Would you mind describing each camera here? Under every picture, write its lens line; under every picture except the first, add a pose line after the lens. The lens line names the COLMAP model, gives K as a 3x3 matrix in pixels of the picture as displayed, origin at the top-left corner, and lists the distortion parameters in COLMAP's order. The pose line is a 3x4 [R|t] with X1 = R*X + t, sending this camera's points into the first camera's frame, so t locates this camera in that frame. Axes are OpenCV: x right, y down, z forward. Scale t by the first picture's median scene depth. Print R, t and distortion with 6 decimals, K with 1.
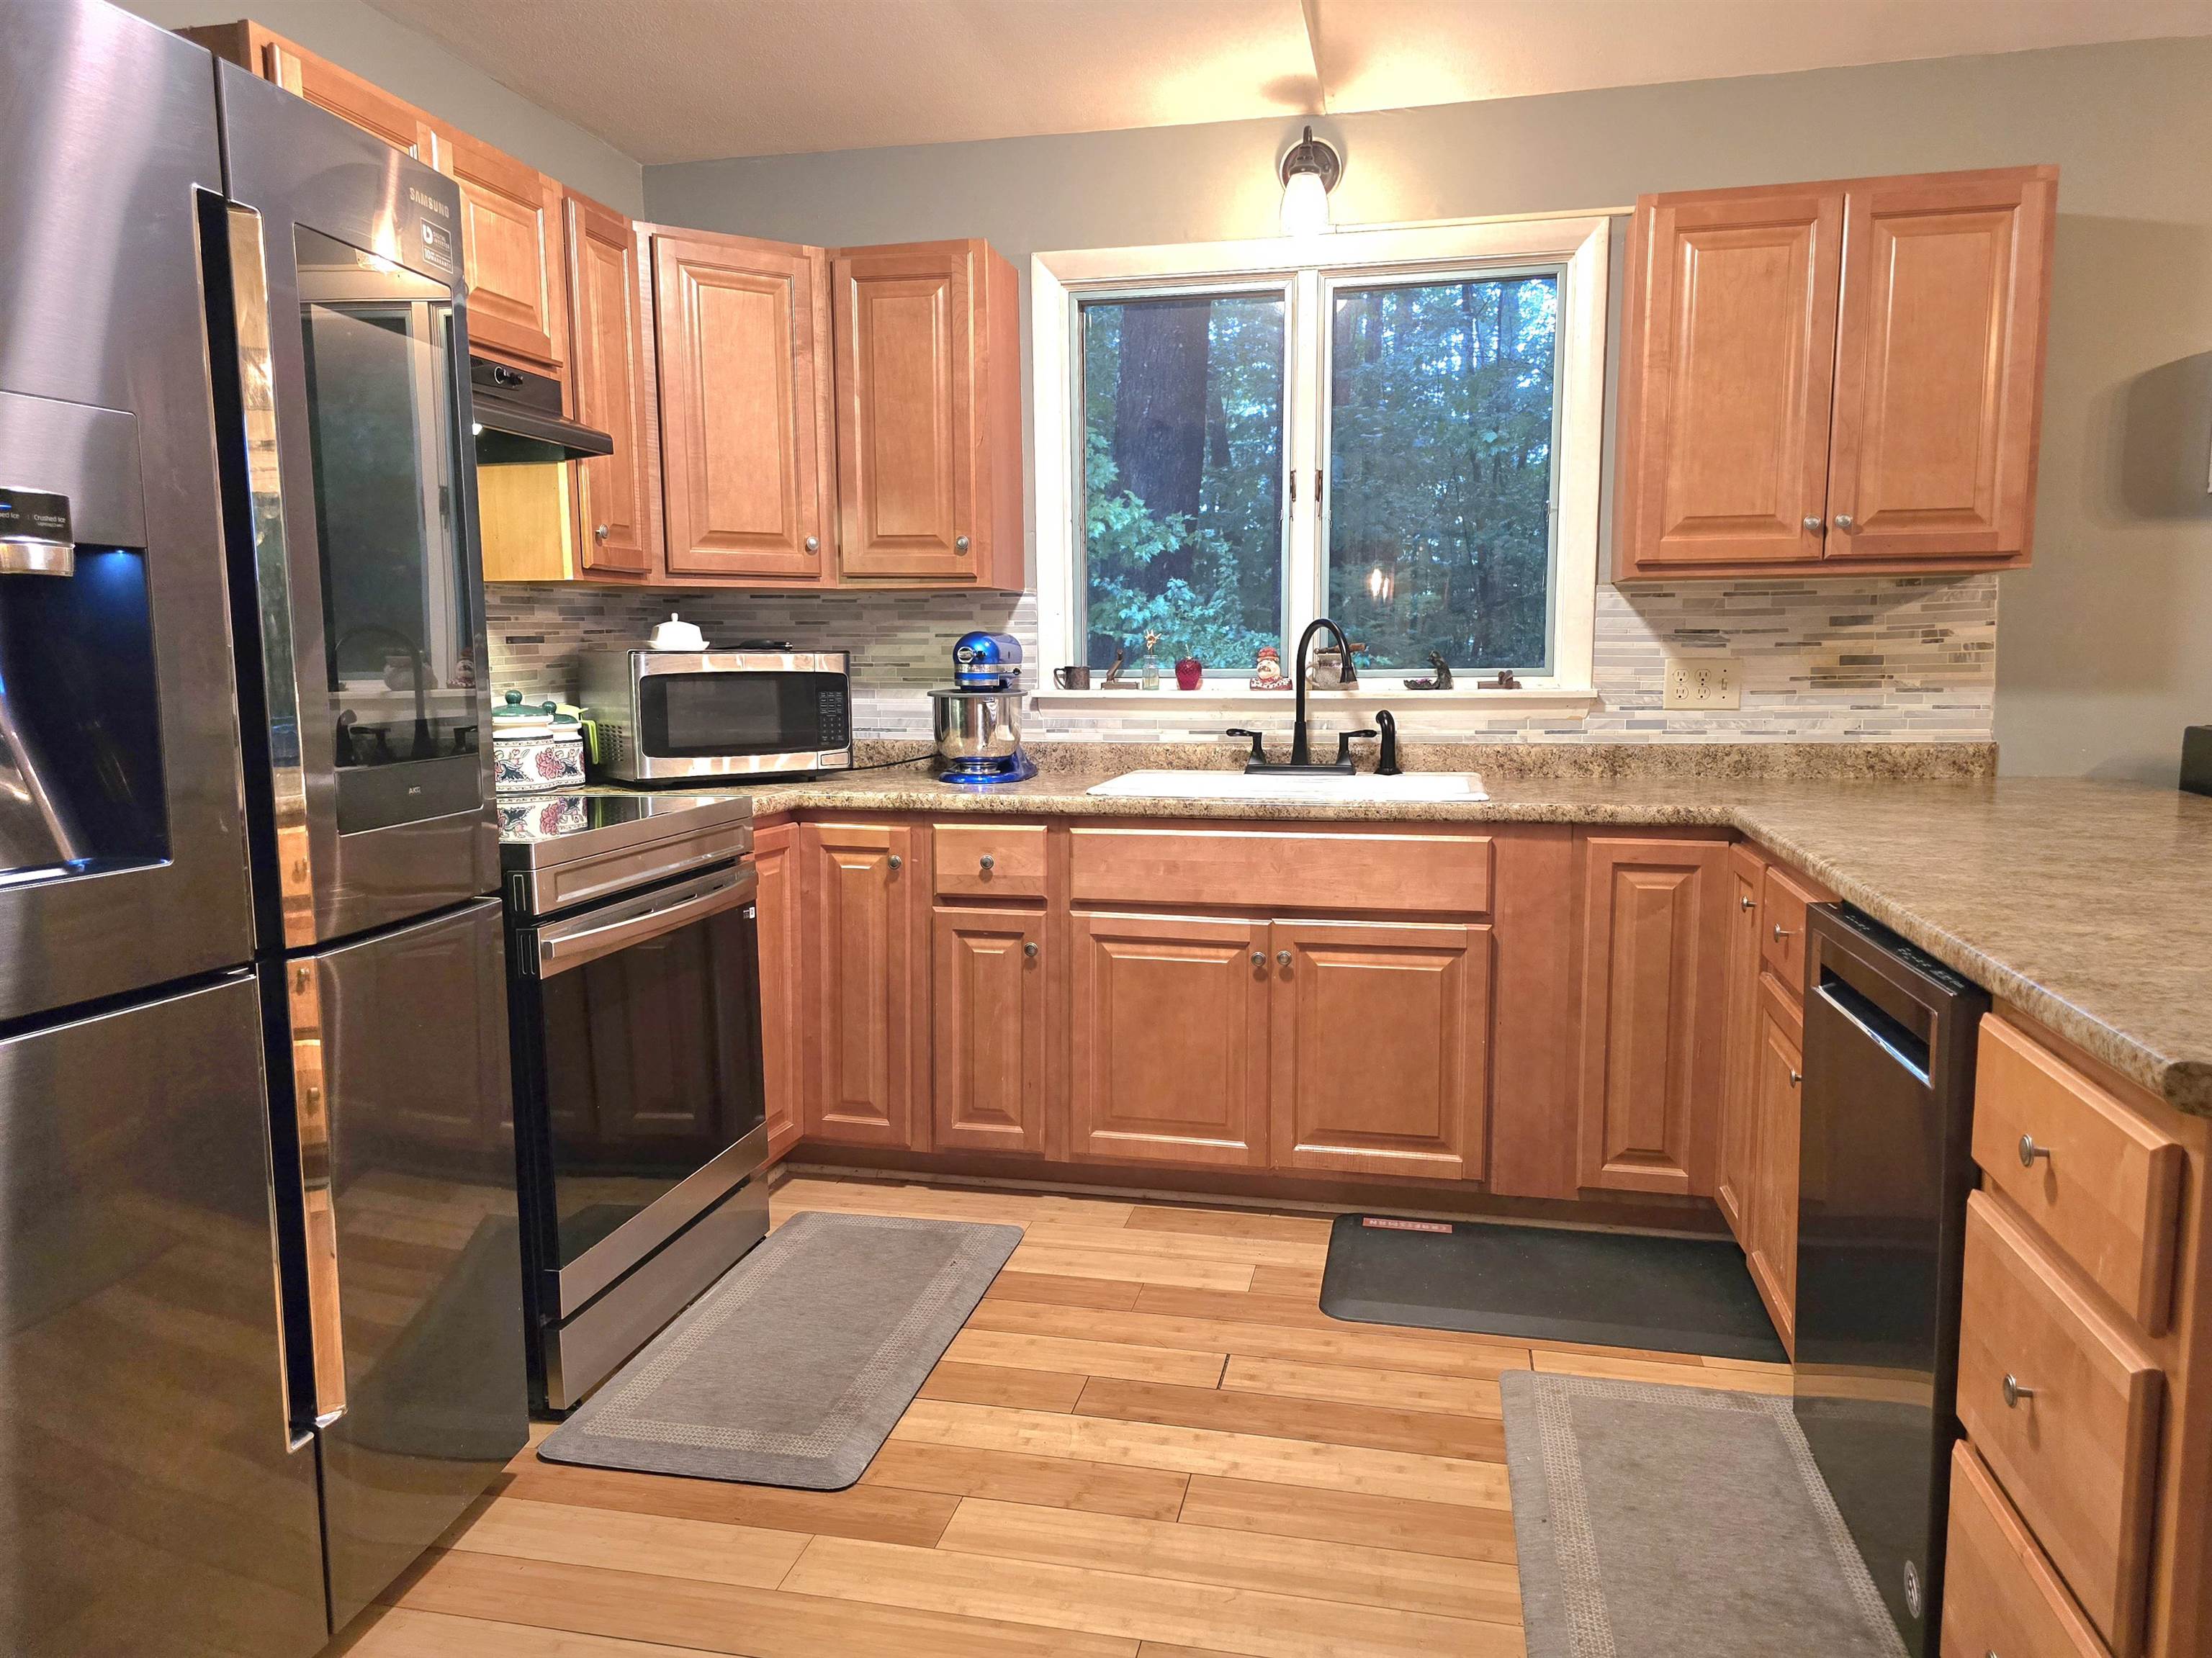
lens RADIAL K [[1508.9, 0, 1106.0], [0, 1508.9, 829.0], [0, 0, 1]] dist [0.068166, -0.081405]
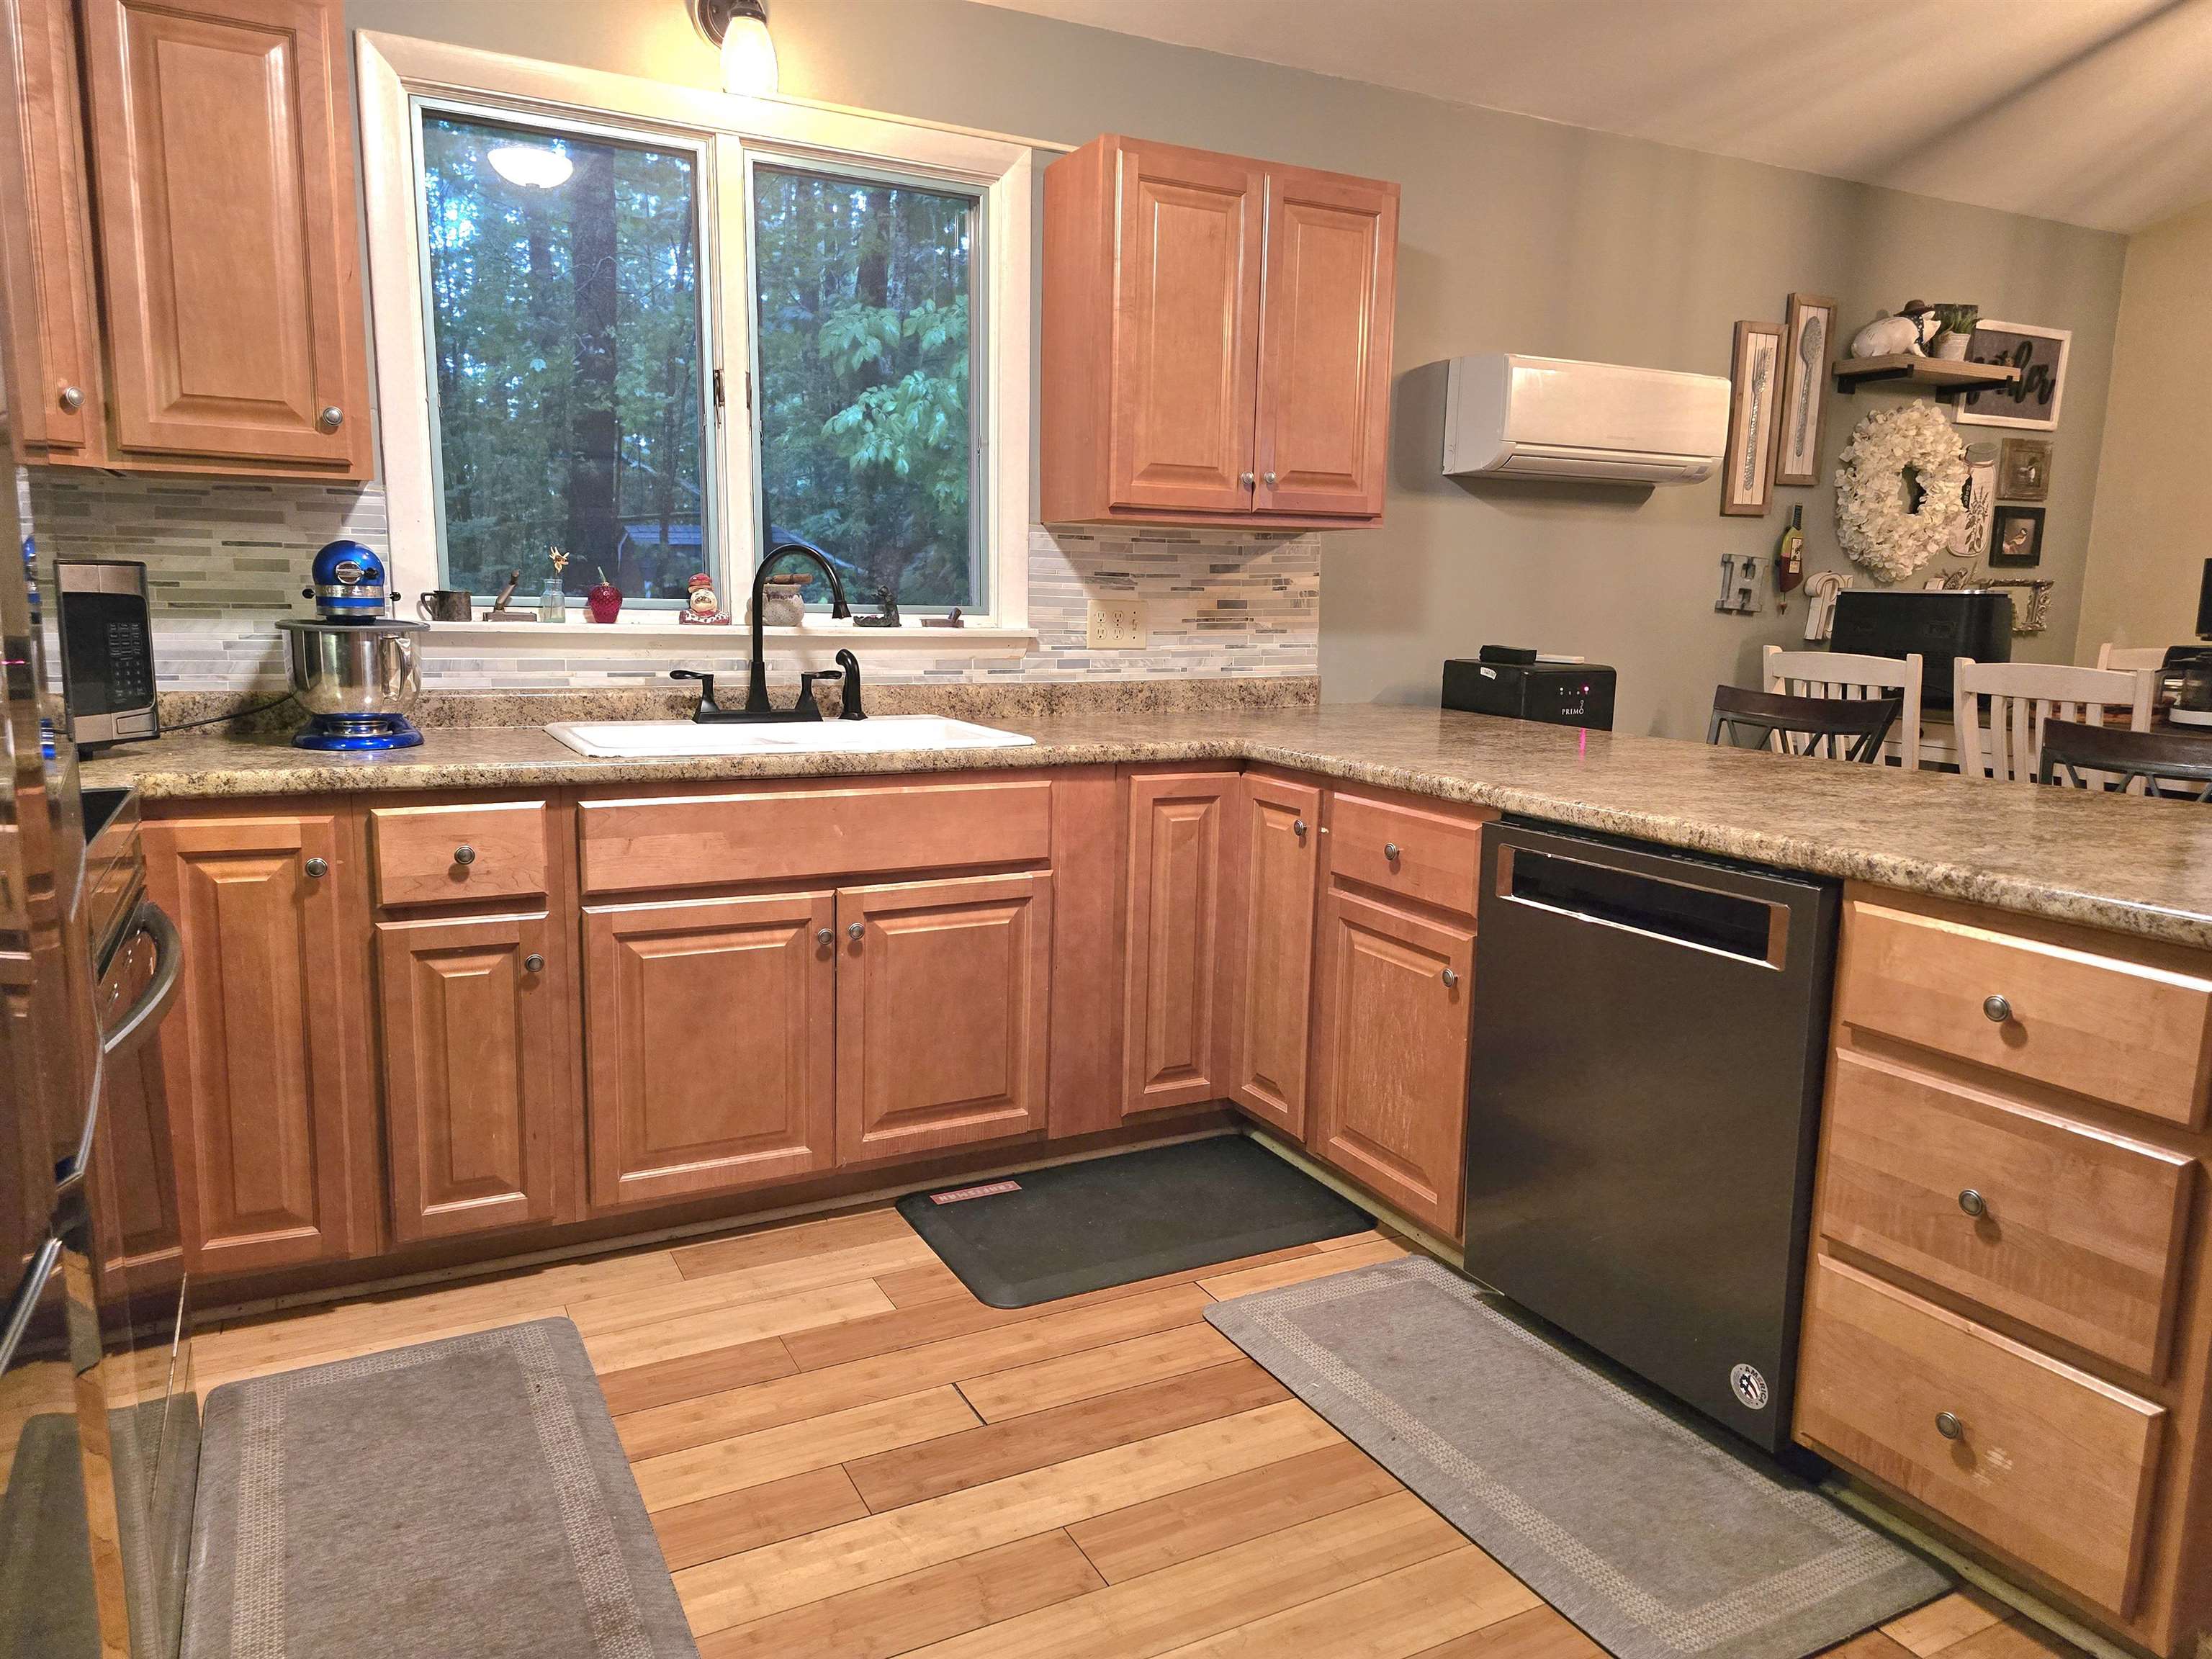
lens RADIAL K [[1480.5, 0, 1106.0], [0, 1480.5, 829.5], [0, 0, 1]] dist [0.064964, -0.054727]
pose [[0.767844, -0.081645, 0.635413, -0.287681], [0.053434, 0.996552, 0.063478, -0.019463], [-0.638405, -0.014789, 0.769559, 0.214562]]
